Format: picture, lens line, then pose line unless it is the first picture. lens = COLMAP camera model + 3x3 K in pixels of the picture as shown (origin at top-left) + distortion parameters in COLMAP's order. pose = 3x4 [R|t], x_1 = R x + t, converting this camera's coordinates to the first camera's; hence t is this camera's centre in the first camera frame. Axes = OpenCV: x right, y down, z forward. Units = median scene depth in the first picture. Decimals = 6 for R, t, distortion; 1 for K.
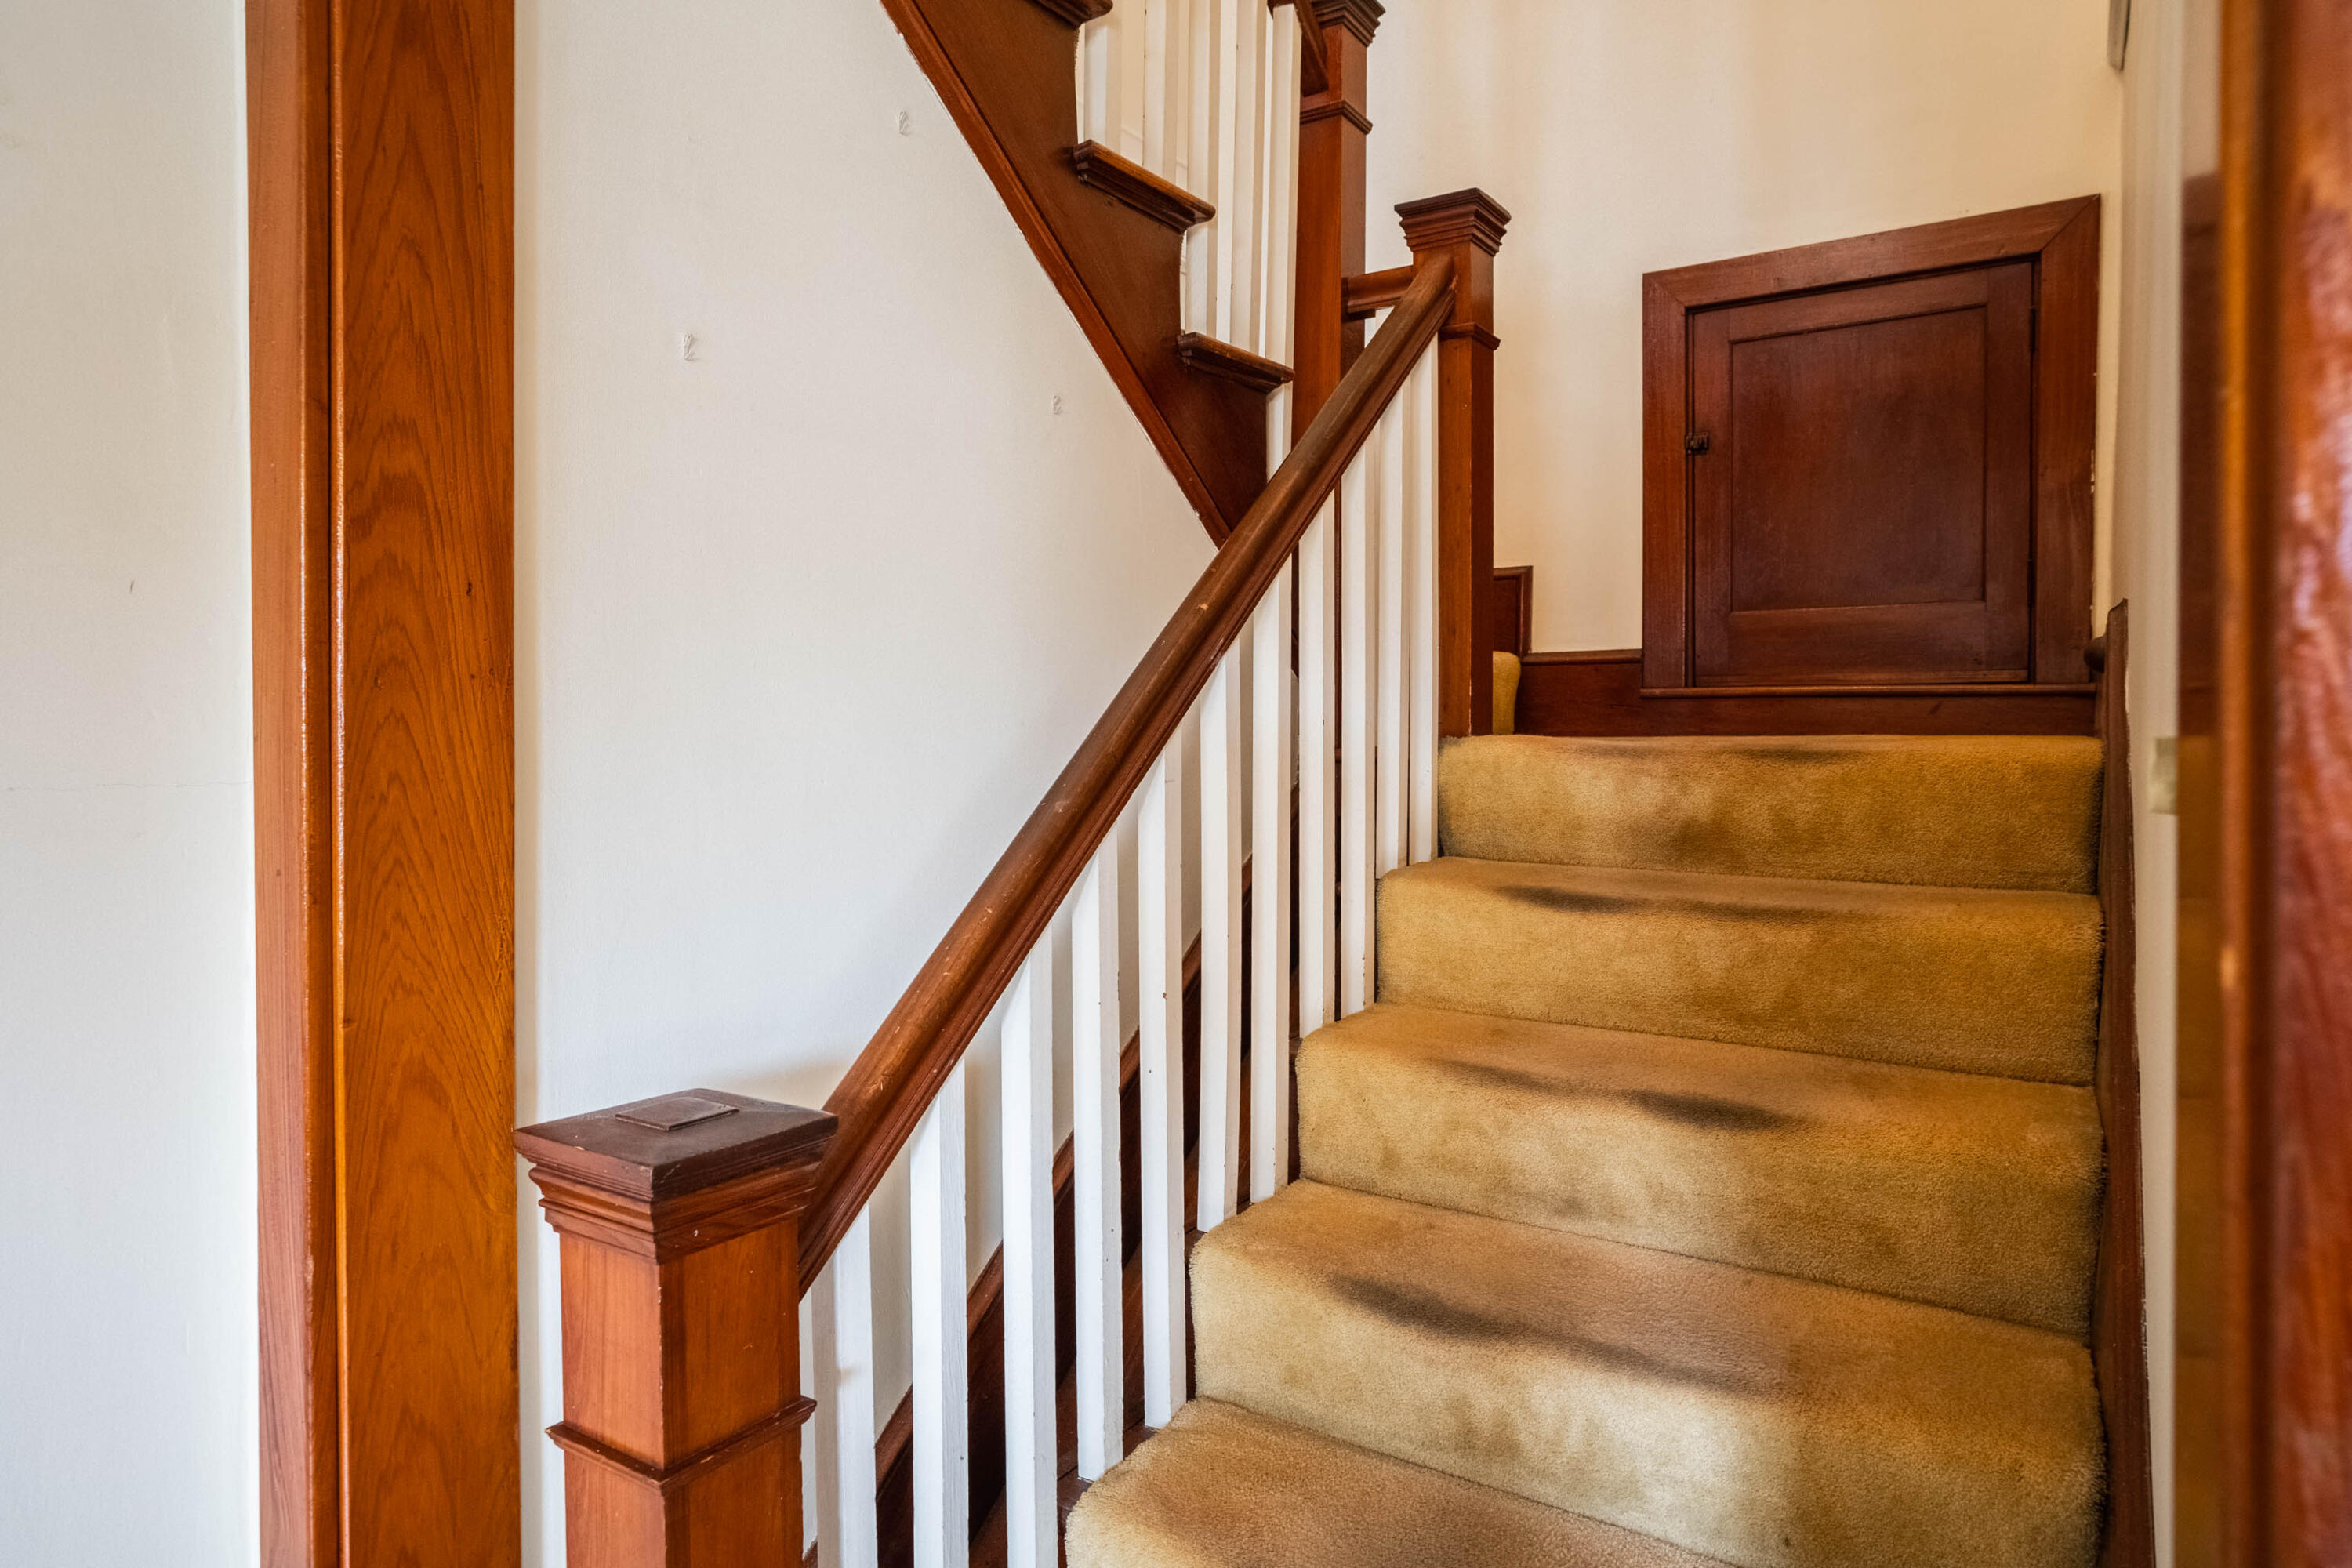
lens RADIAL K [[1438.5, 0, 1198.3], [0, 1438.5, 766.2], [0, 0, 1]] dist [-0.025945, -0.000613]
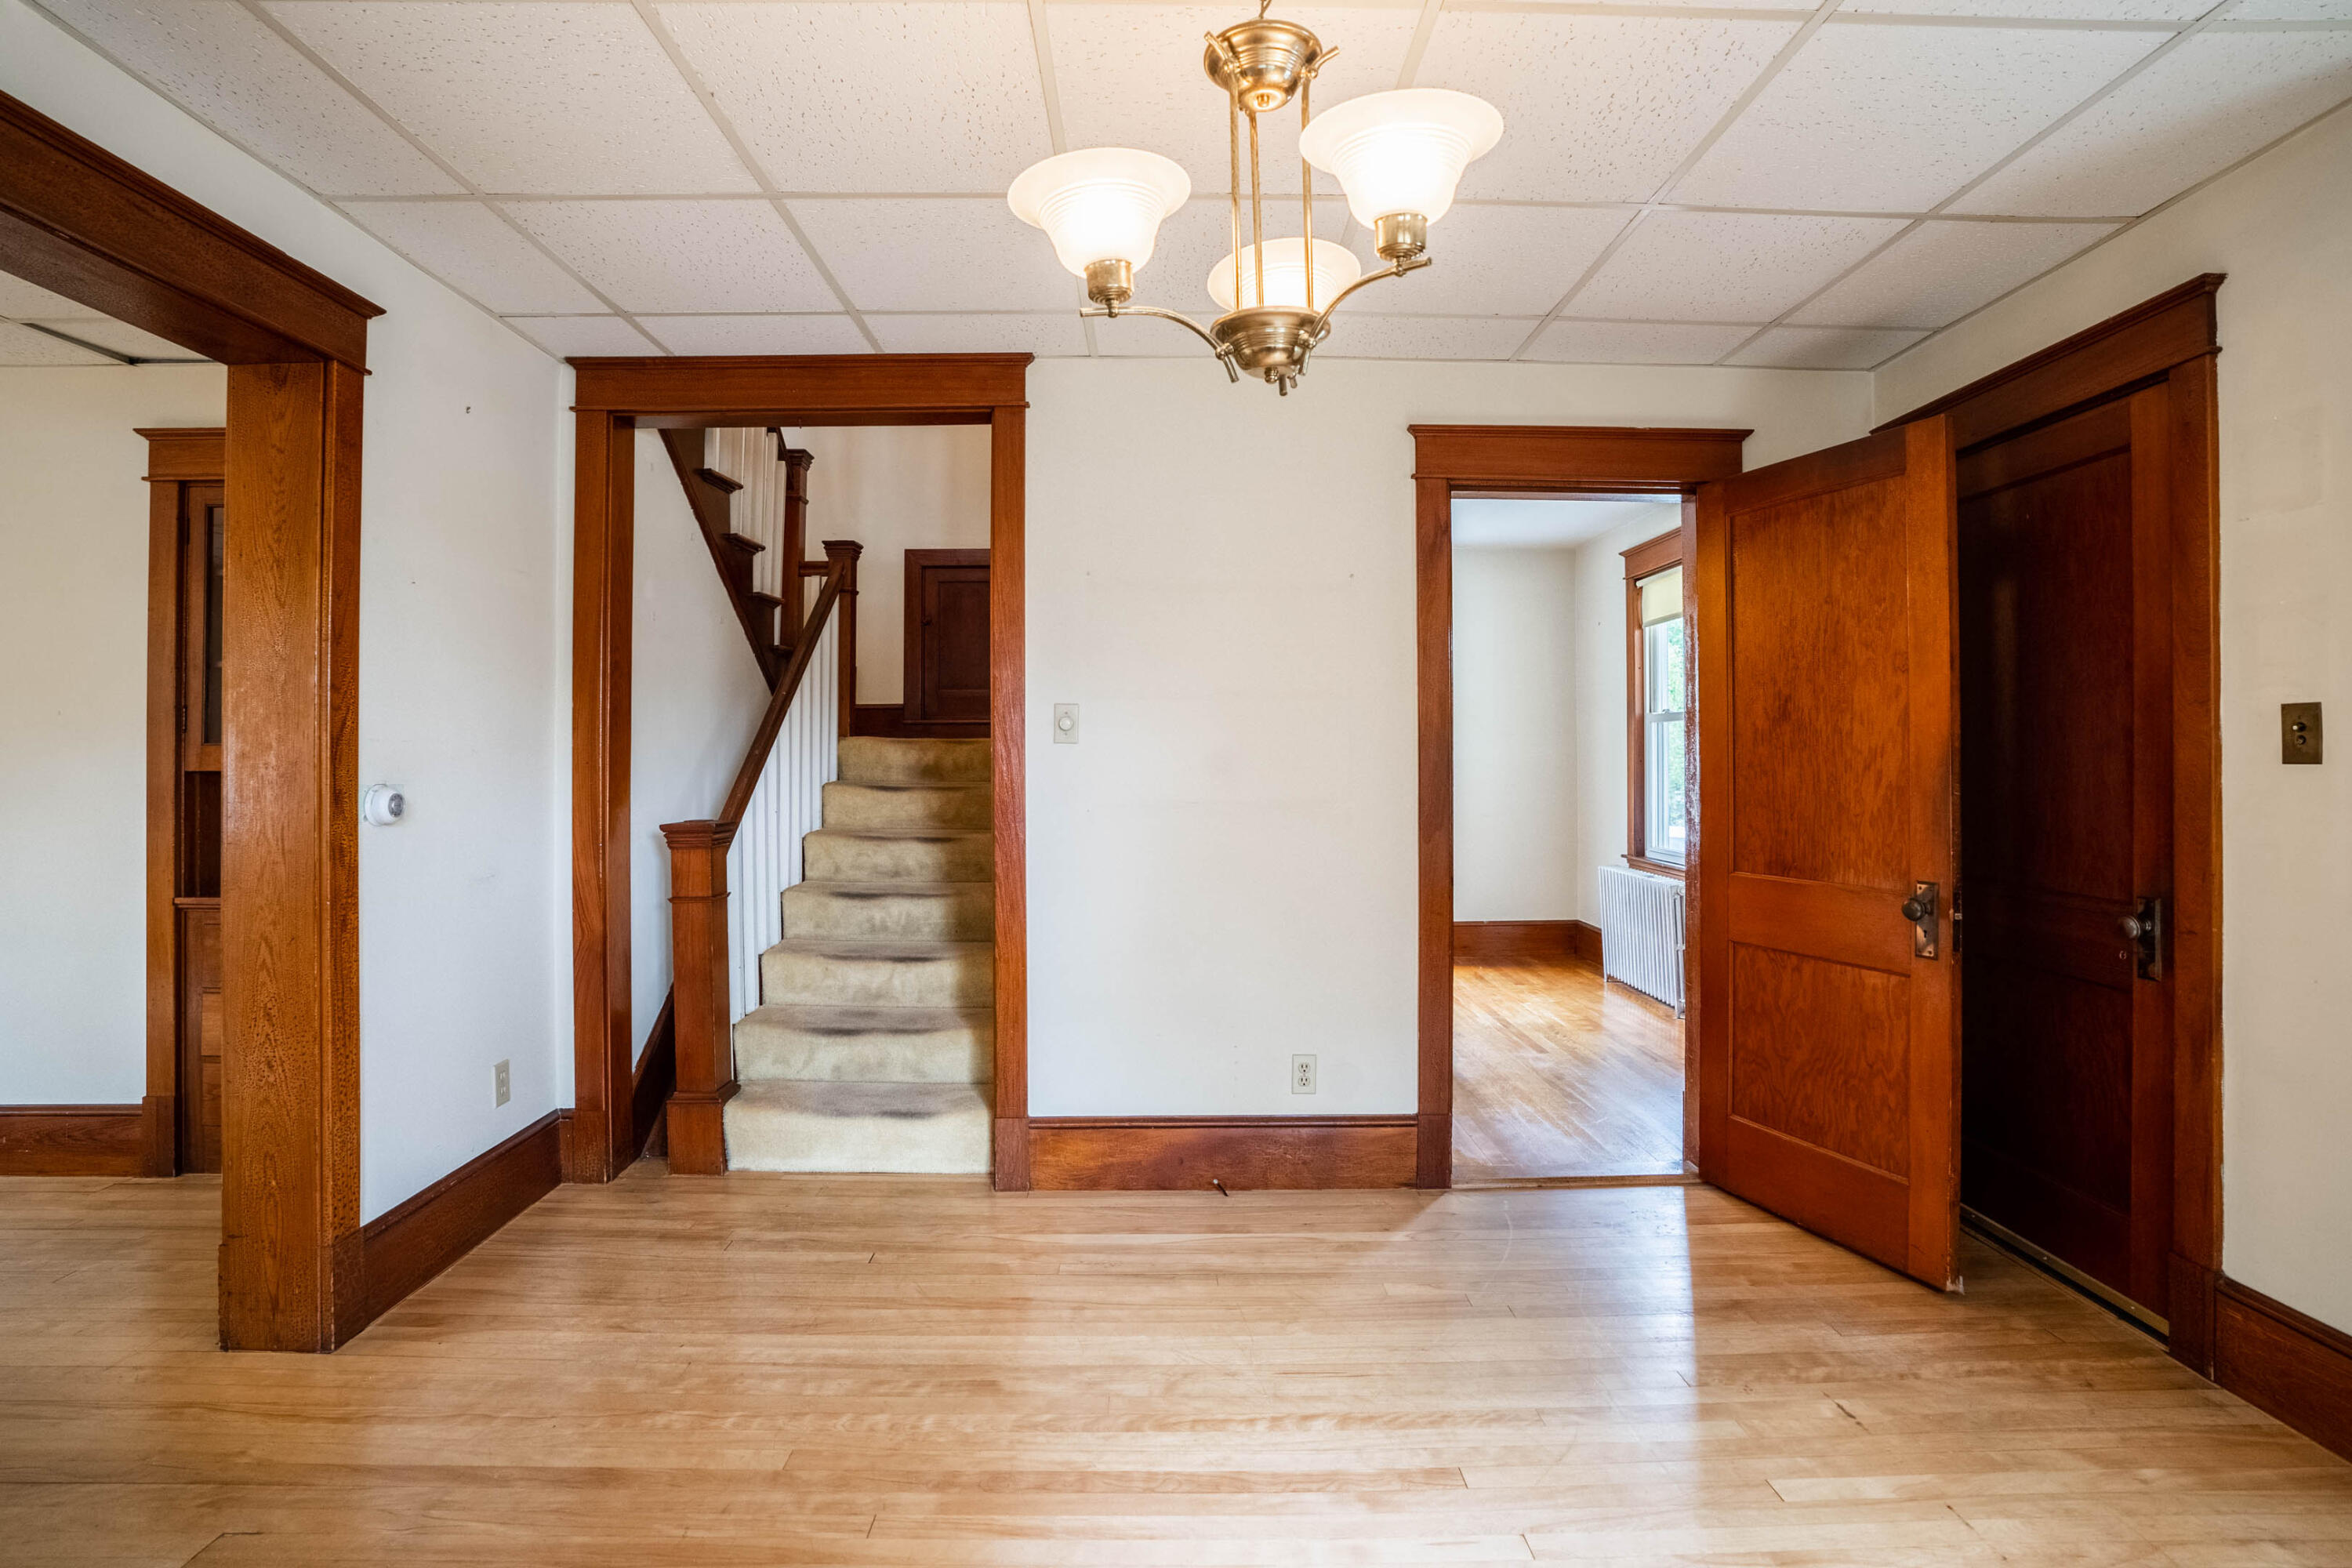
lens RADIAL K [[1085.9, 0, 1157.3], [0, 1085.9, 764.7], [0, 0, 1]] dist [-0.024863, 0.008400]
pose [[0.848830, -0.000497, 0.528666, -0.424121], [0.005357, 0.999956, -0.007660, 0.052995], [-0.528639, 0.009334, 0.848795, -1.118164]]
